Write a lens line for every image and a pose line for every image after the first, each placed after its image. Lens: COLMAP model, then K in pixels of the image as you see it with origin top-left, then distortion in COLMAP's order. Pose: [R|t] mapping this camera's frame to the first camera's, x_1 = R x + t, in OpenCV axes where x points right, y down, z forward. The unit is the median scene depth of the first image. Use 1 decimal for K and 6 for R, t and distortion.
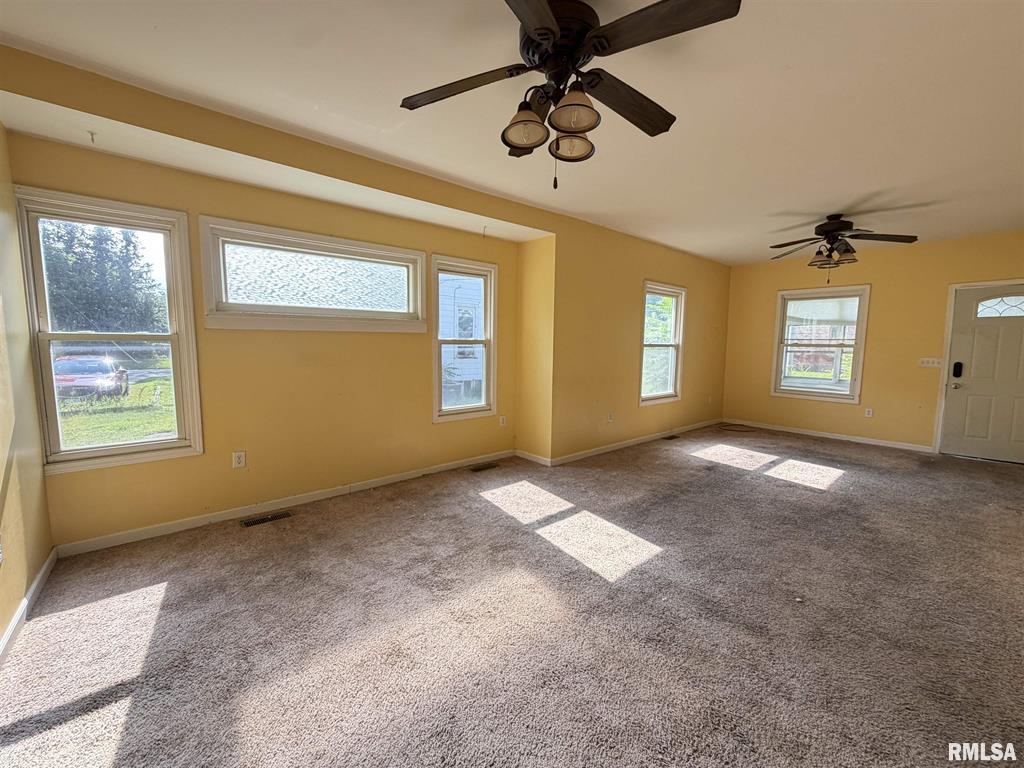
lens RADIAL K [[409.5, 0, 510.2], [0, 409.5, 383.9], [0, 0, 1]] dist [-0.000178, -0.000159]
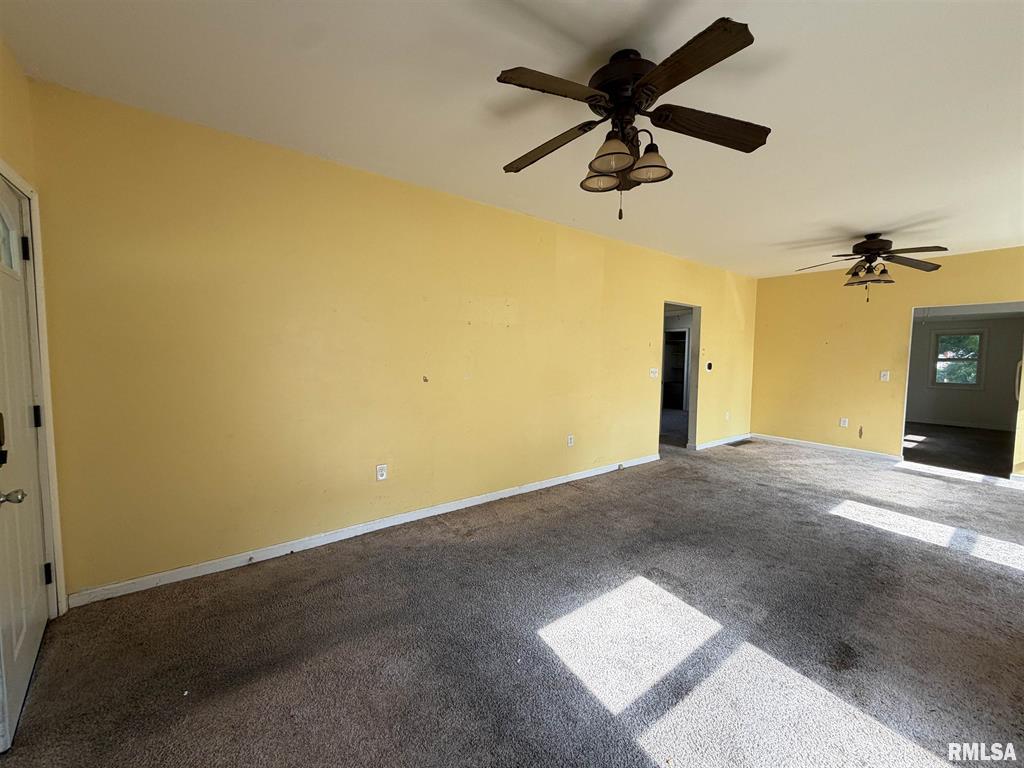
lens RADIAL K [[408.8, 0, 510.7], [0, 408.8, 382.6], [0, 0, 1]] dist [0.001099, 0.000022]
pose [[-0.998460, -0.027781, 0.048014, 1.002114], [-0.019119, 0.984865, 0.172265, -0.170390], [-0.052073, 0.171082, -0.983880, 1.689331]]
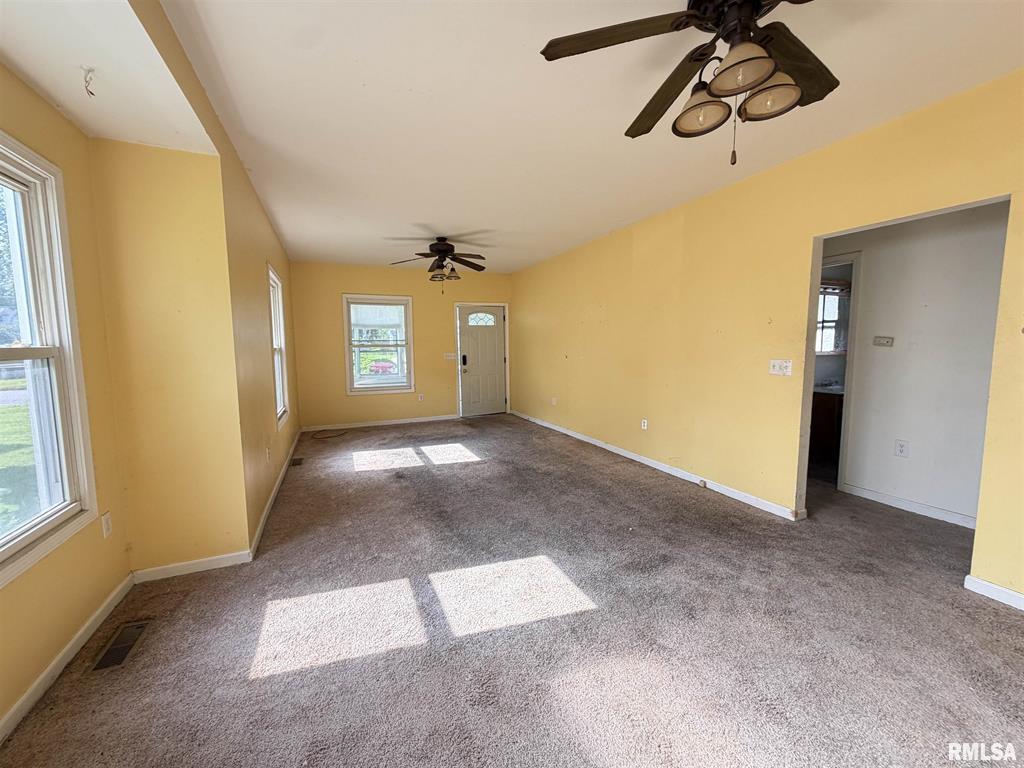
lens RADIAL K [[408.8, 0, 510.7], [0, 408.8, 382.6], [0, 0, 1]] dist [0.001099, 0.000022]
pose [[0.285914, -0.105800, 0.952397, -0.393846], [0.110699, 0.990879, 0.076842, -0.065974], [-0.951840, 0.083459, 0.295018, 0.550328]]
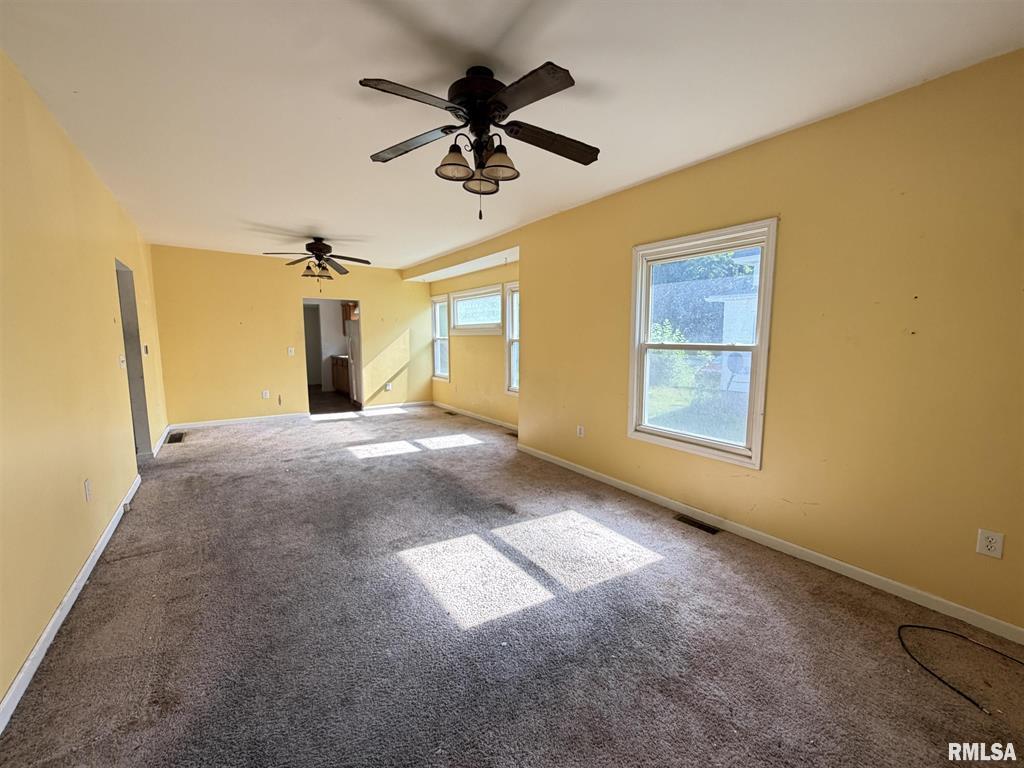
lens RADIAL K [[409.5, 0, 510.2], [0, 409.5, 383.9], [0, 0, 1]] dist [-0.000178, -0.000159]
pose [[-0.081525, 0.102313, -0.991406, 1.478338], [-0.106229, 0.988159, 0.110713, -0.126372], [0.990994, 0.114342, -0.069691, 1.260410]]
